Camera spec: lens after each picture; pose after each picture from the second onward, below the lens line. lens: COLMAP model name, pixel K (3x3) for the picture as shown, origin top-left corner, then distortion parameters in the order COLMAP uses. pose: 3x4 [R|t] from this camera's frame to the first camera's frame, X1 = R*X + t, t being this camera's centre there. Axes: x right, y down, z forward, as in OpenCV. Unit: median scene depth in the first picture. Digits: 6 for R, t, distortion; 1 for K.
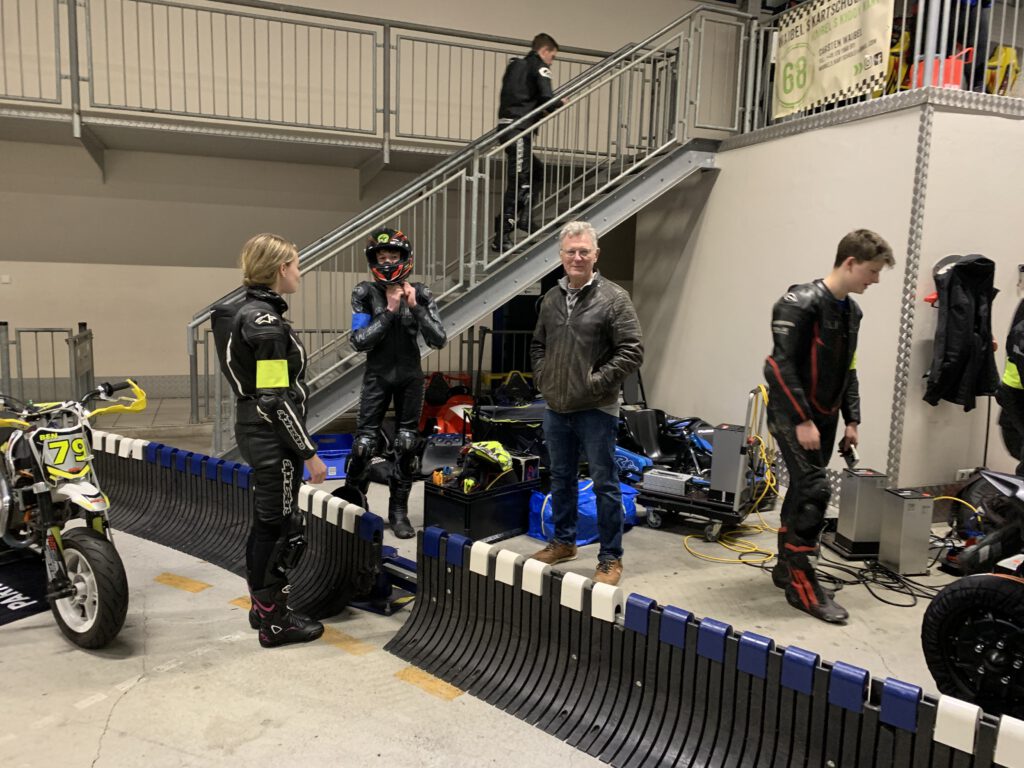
lens RADIAL K [[834.0, 0, 527.8], [0, 834.0, 384.4], [0, 0, 1]] dist [0.026884, -0.034700]
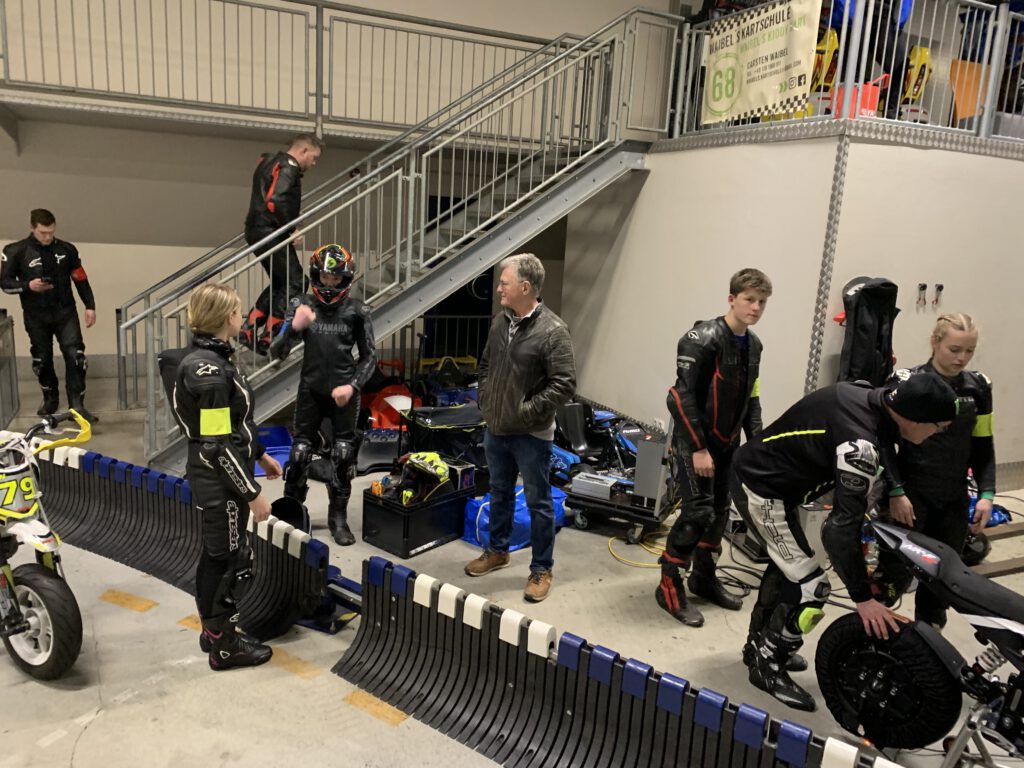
lens RADIAL K [[834.0, 0, 527.8], [0, 834.0, 384.4], [0, 0, 1]] dist [0.026884, -0.034700]
pose [[0.995686, 0.010128, 0.092229, -0.018269], [-0.017063, 0.997058, 0.074727, -0.100057], [-0.091201, -0.075978, 0.992930, -0.043111]]
